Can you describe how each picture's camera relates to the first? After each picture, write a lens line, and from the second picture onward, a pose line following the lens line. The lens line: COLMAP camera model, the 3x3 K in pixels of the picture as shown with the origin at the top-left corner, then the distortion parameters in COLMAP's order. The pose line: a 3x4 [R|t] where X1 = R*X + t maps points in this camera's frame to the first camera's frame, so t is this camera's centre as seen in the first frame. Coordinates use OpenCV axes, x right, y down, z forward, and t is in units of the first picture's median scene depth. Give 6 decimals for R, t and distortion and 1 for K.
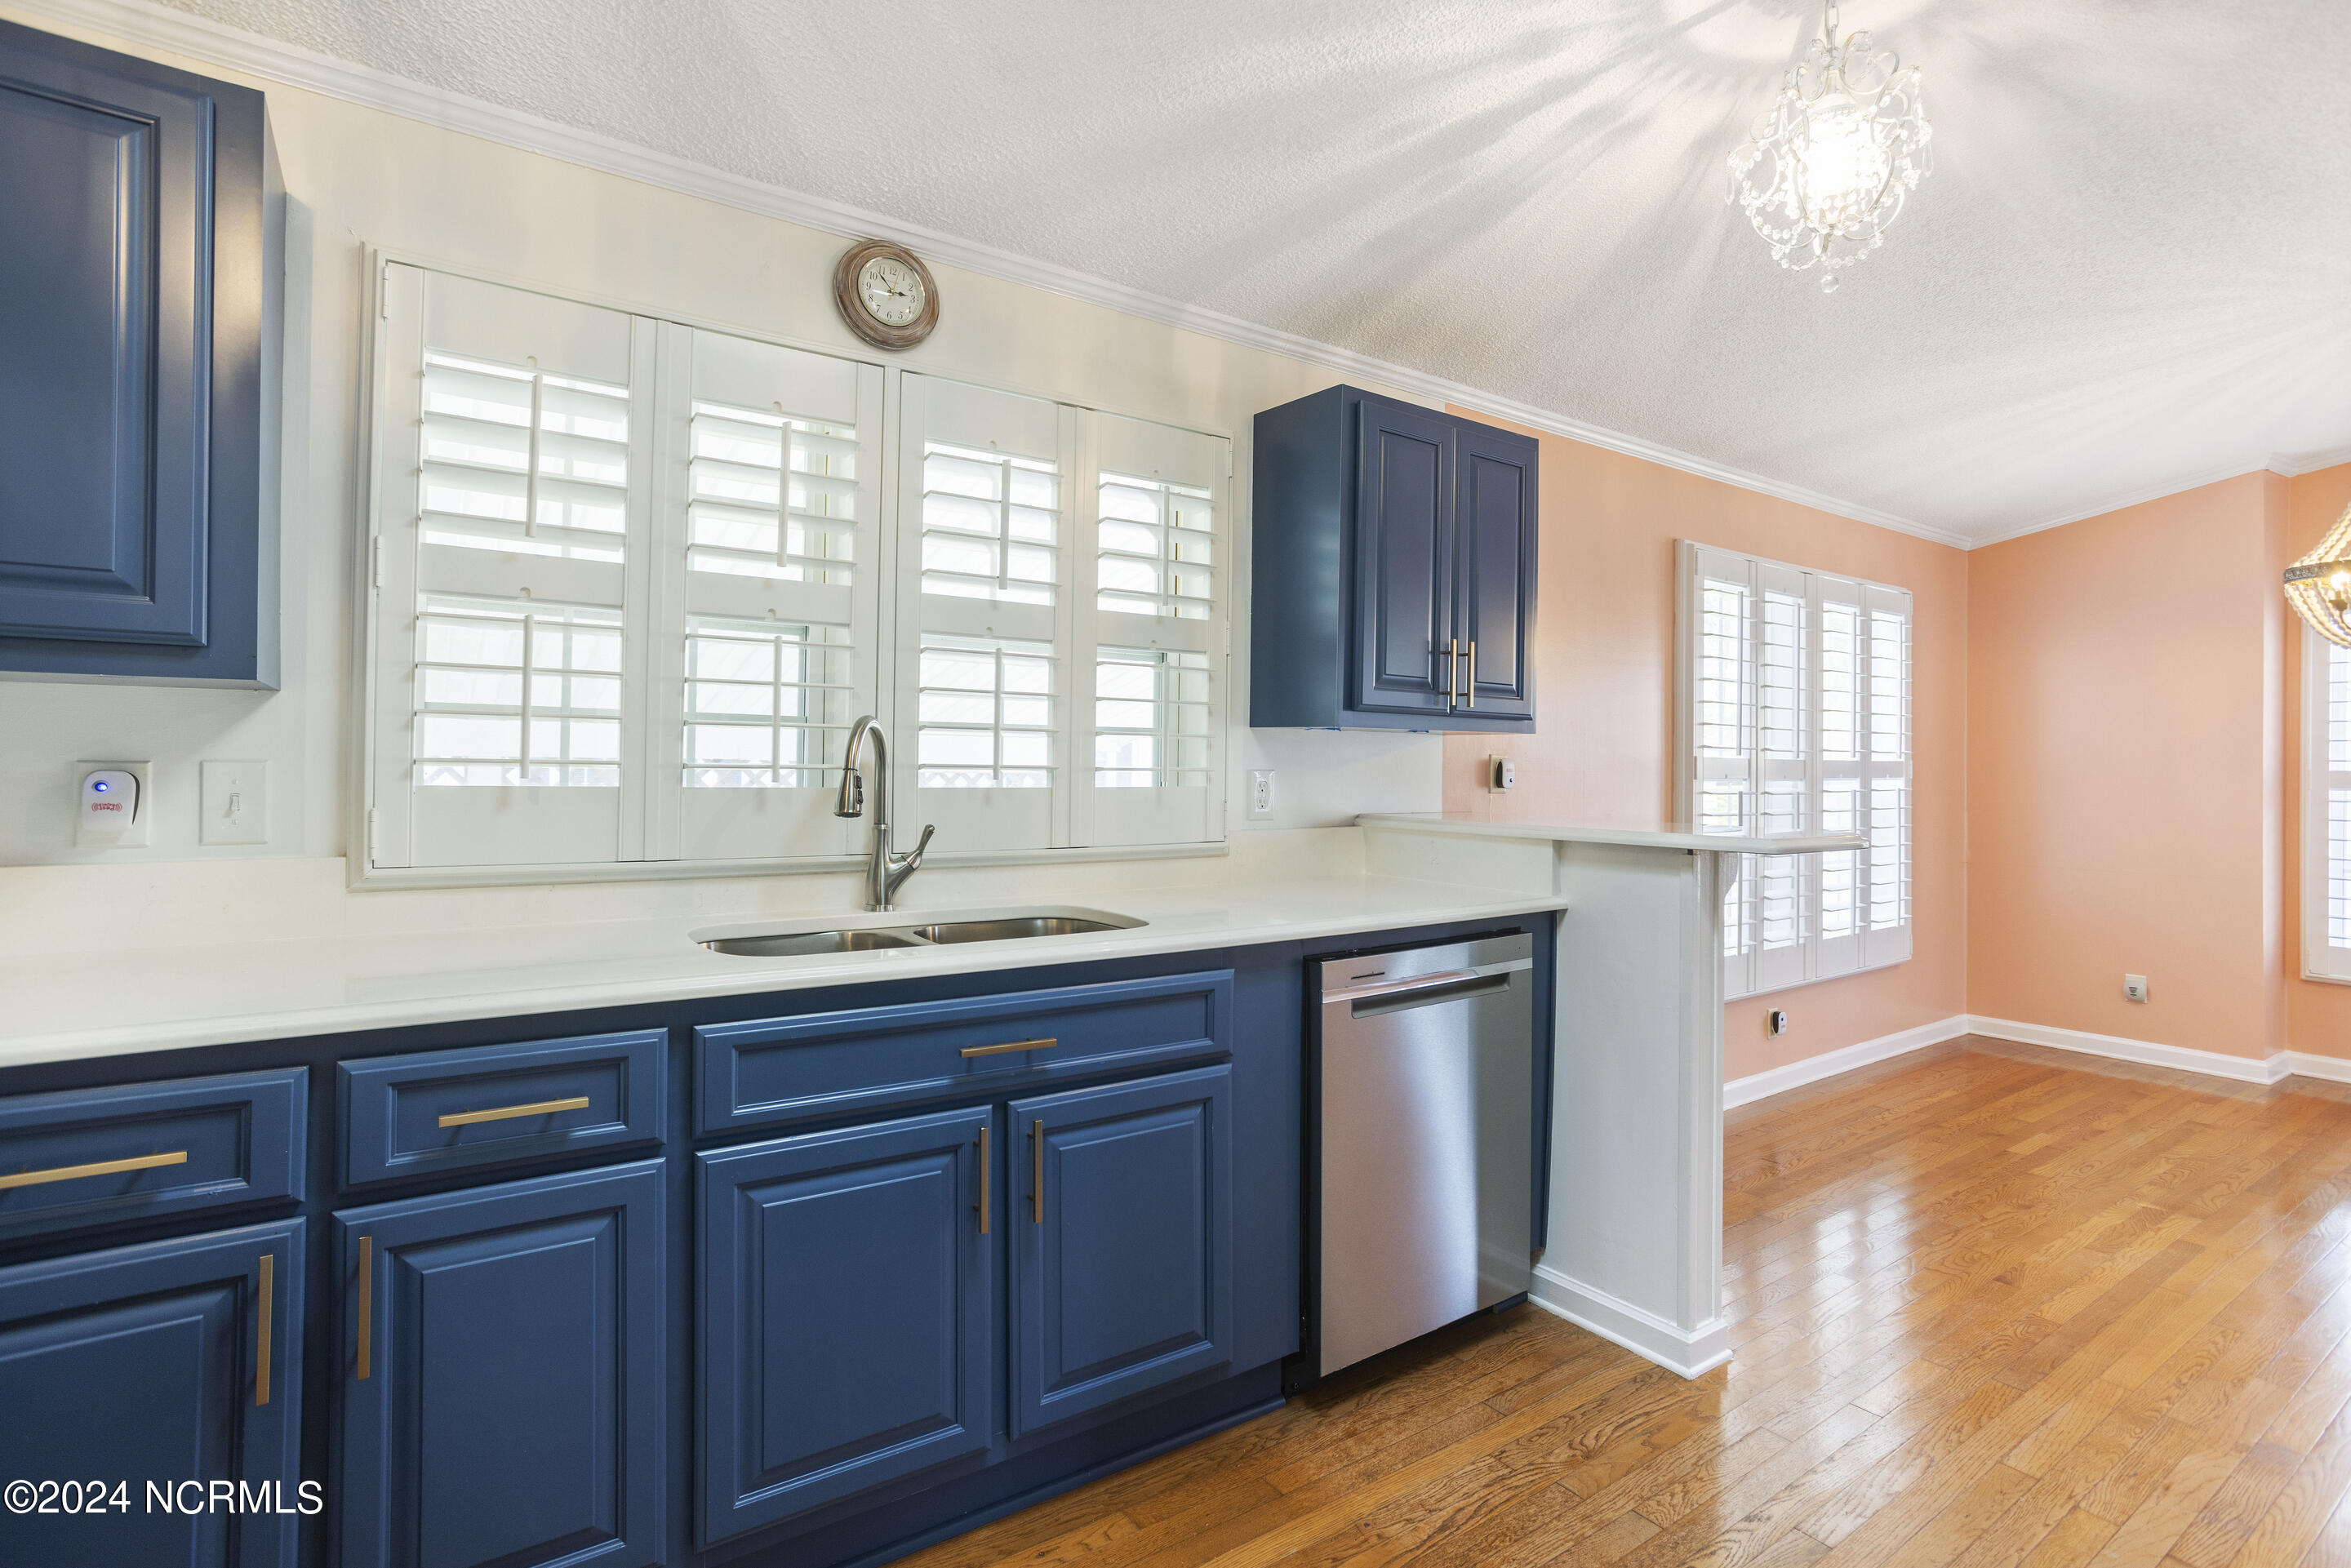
lens RADIAL K [[1153.6, 0, 1161.2], [0, 1153.6, 781.4], [0, 0, 1]] dist [-0.004652, 0.005604]
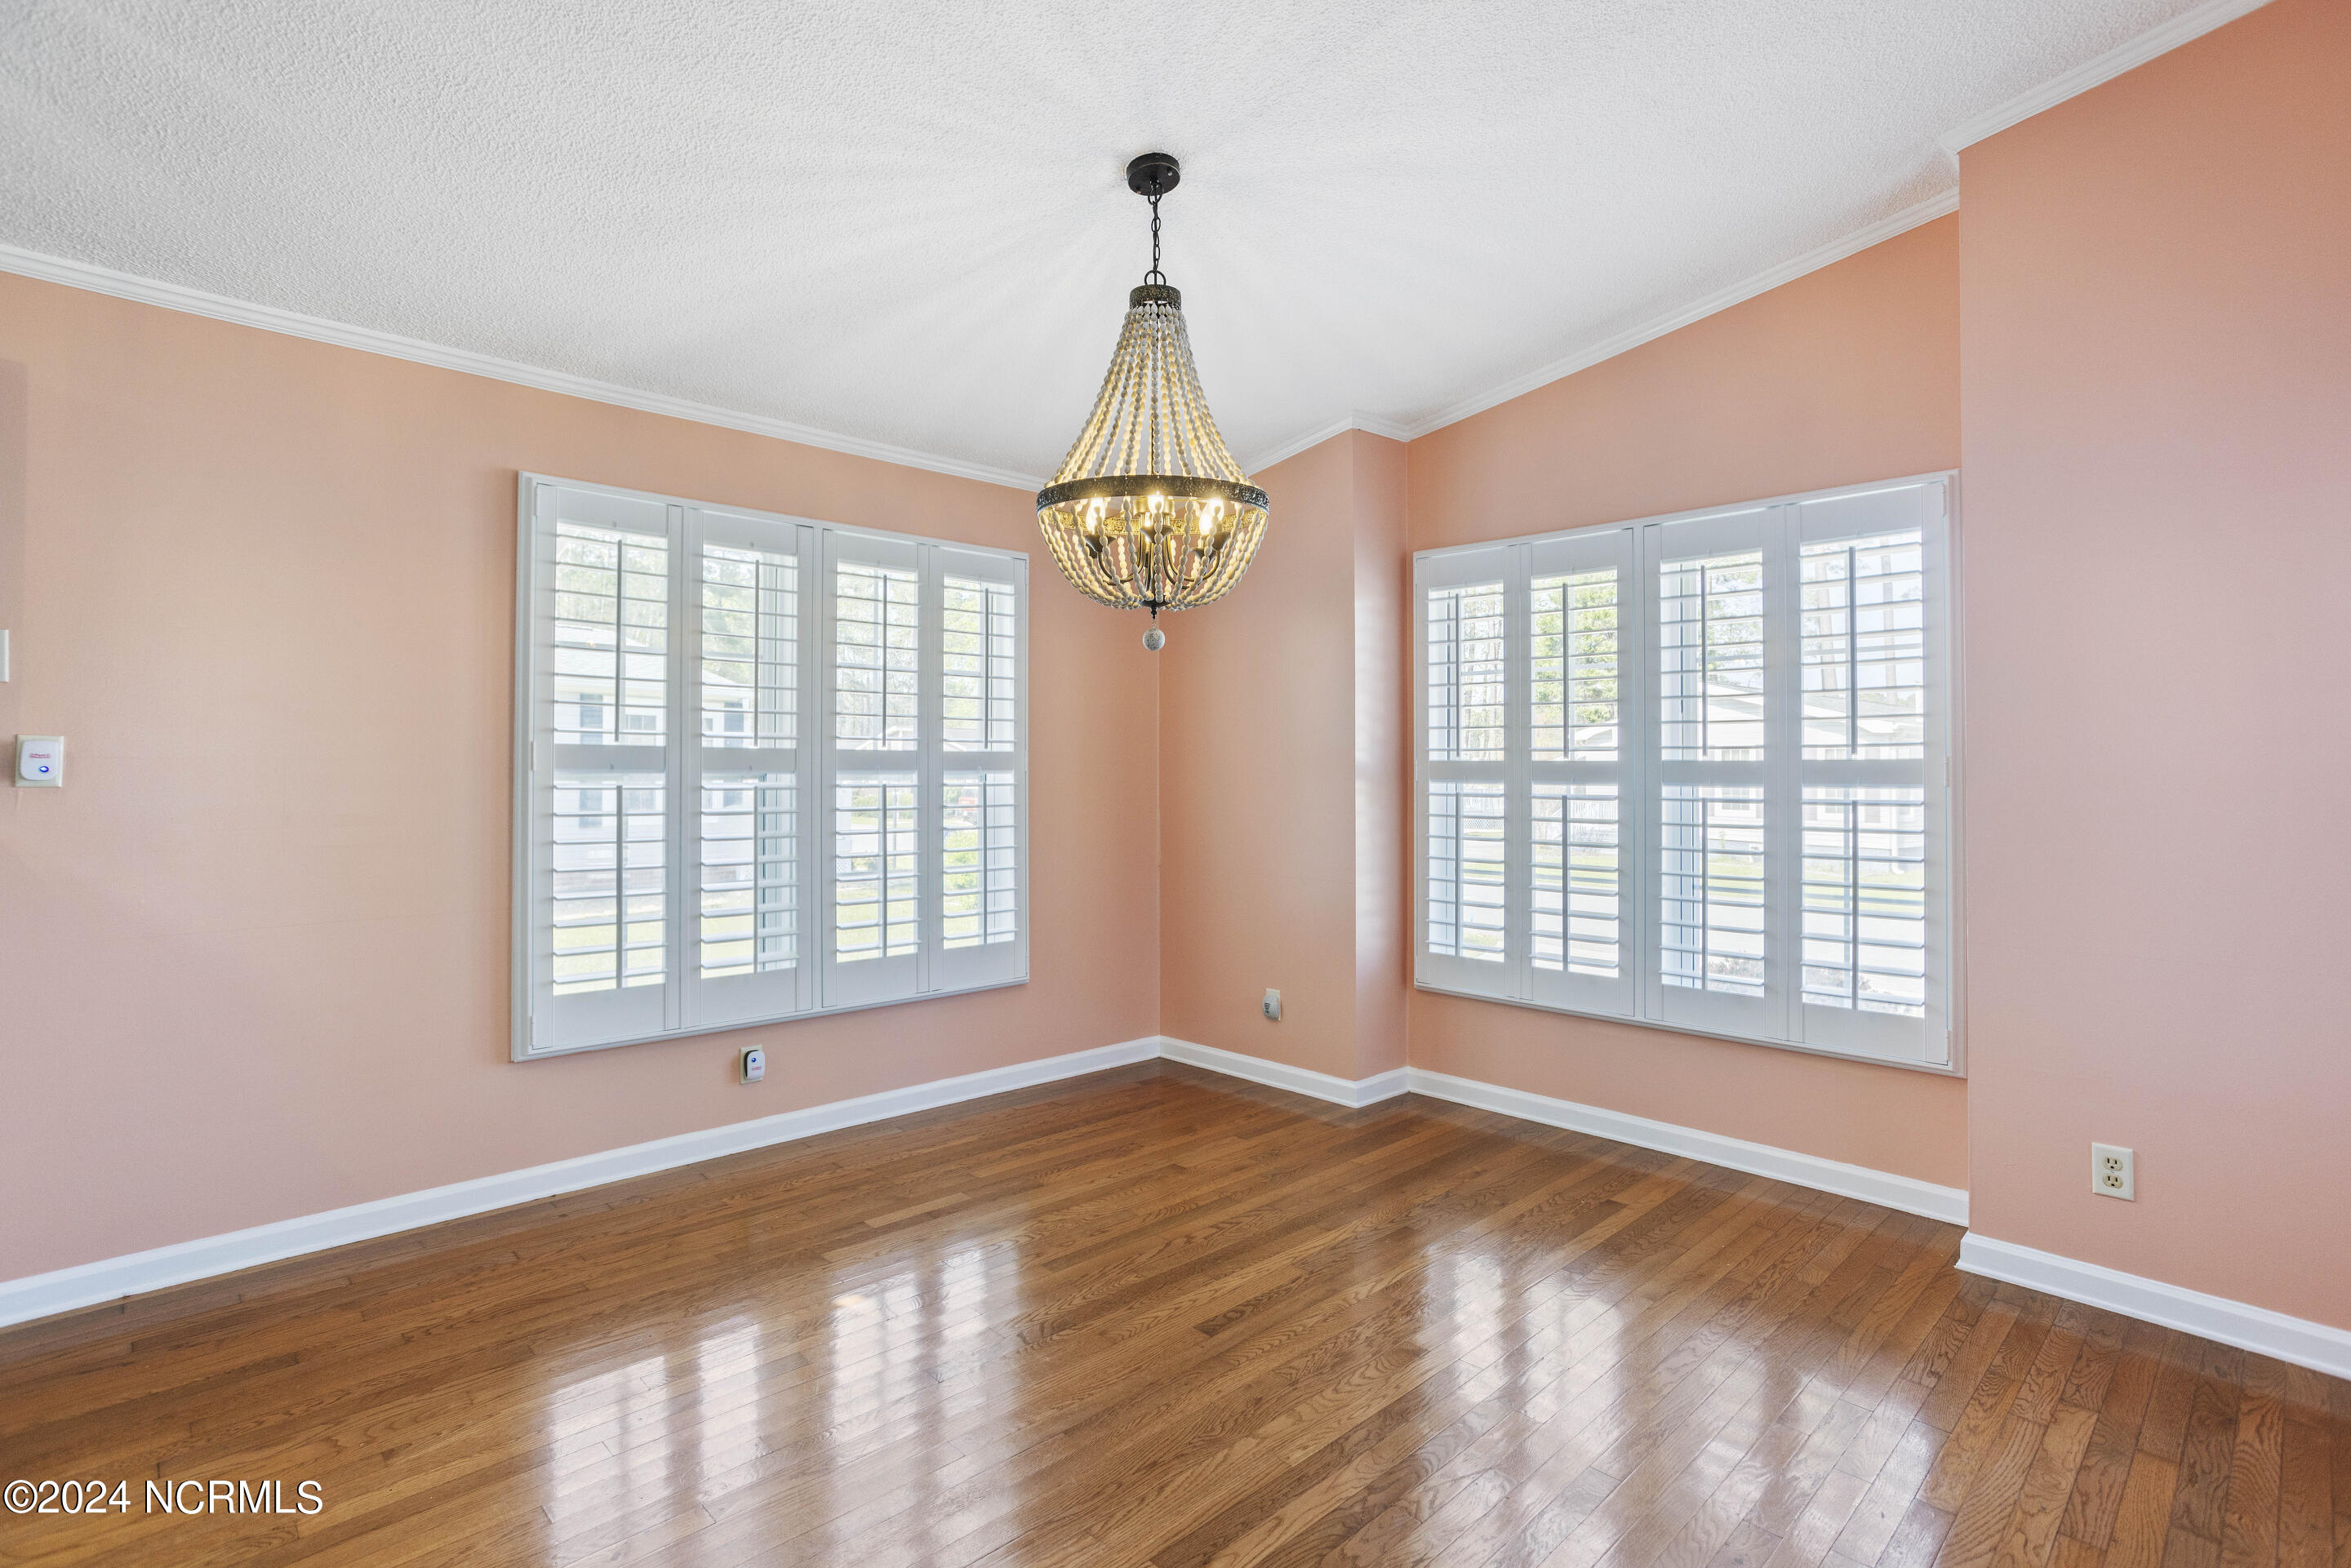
lens RADIAL K [[1153.6, 0, 1035.7], [0, 1153.6, 776.5], [0, 0, 1]] dist [-0.004652, 0.005604]
pose [[0.990987, -0.006523, 0.133796, 0.564611], [0.008938, 0.999808, -0.017456, 0.016111], [-0.133657, 0.018494, 0.990855, 0.129867]]
